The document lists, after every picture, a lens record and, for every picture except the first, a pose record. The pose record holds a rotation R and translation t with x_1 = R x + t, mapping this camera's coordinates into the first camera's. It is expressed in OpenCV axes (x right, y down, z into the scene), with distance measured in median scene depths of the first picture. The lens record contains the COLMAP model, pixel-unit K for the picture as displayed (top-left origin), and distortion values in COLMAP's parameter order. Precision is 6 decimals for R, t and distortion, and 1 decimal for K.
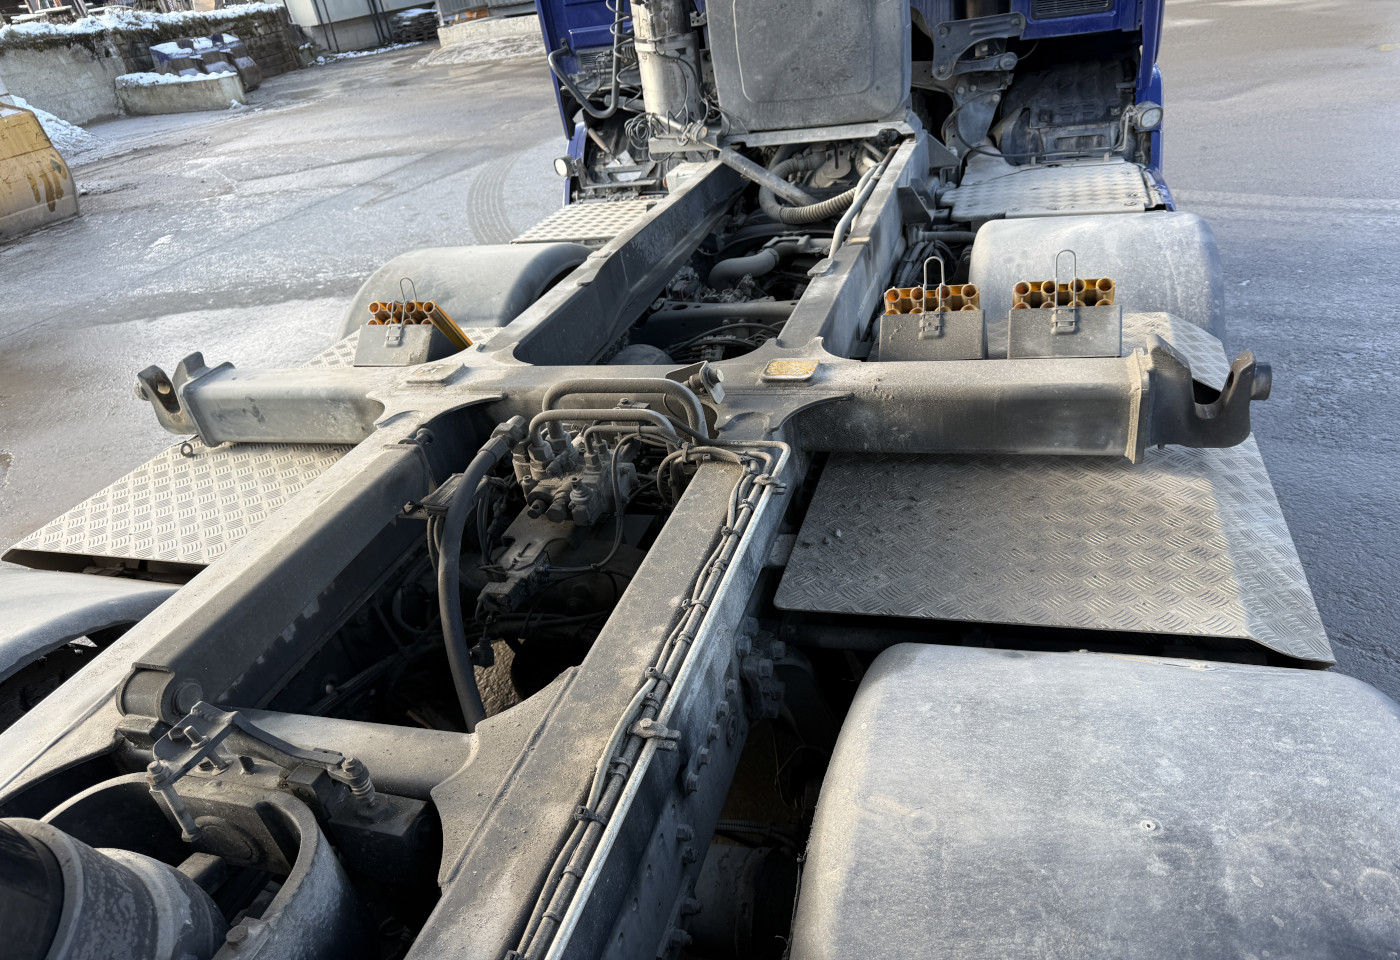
lens RADIAL K [[998.7, 0, 725.7], [0, 998.7, 530.6], [0, 0, 1]] dist [0.004571, -0.010490]
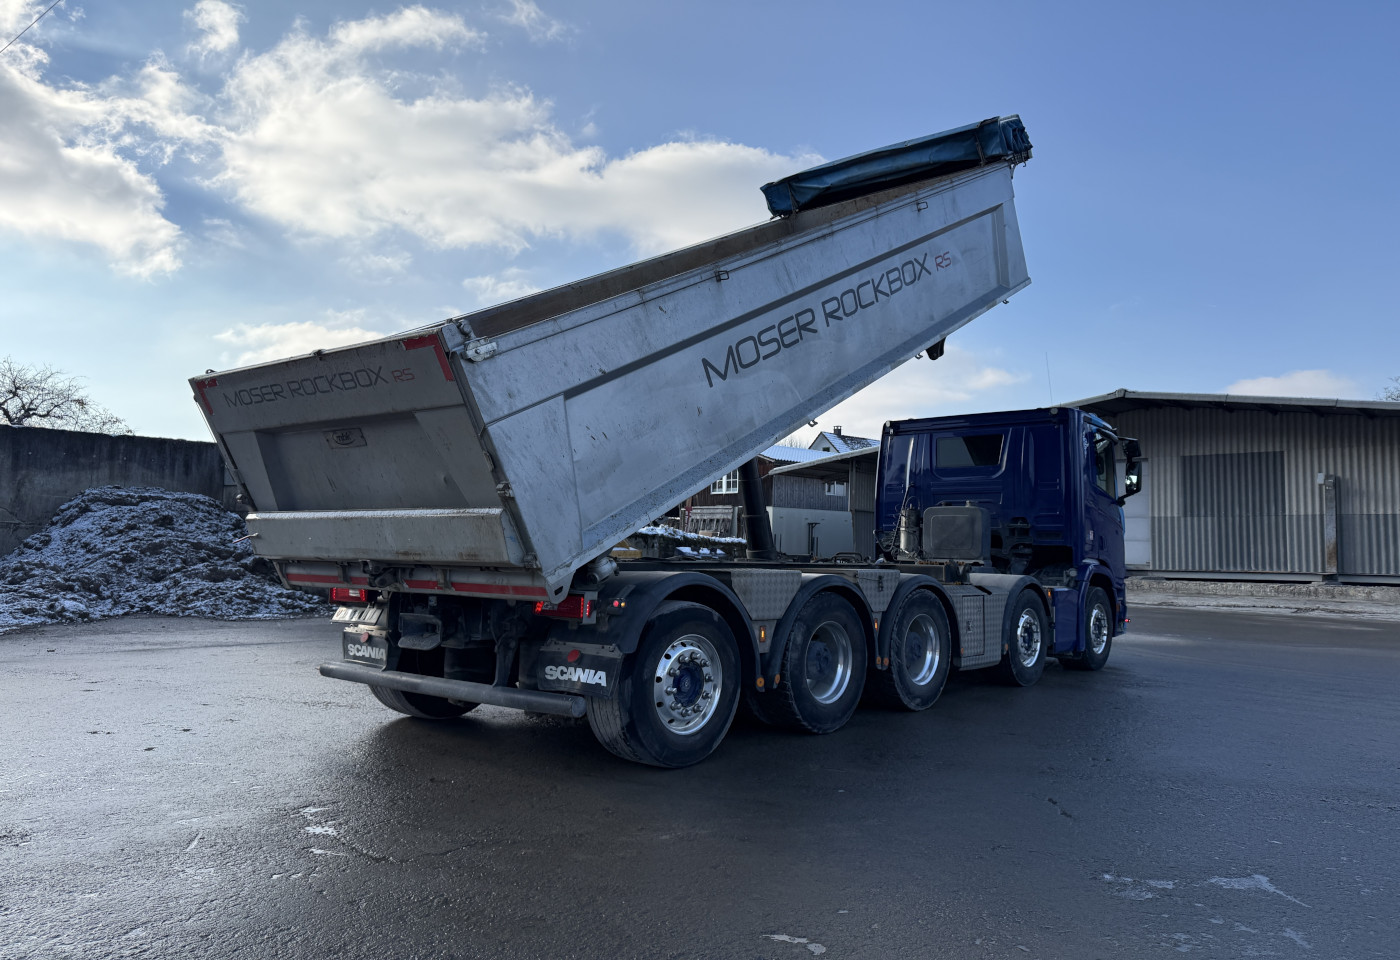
lens RADIAL K [[1007.3, 0, 696.5], [0, 1007.3, 523.5], [0, 0, 1]] dist [0.023371, -0.026411]
pose [[0.904602, 0.134161, -0.404594, 0.566269], [-0.325957, 0.829363, -0.453772, 1.052264], [0.274677, 0.542364, 0.793974, -1.548676]]
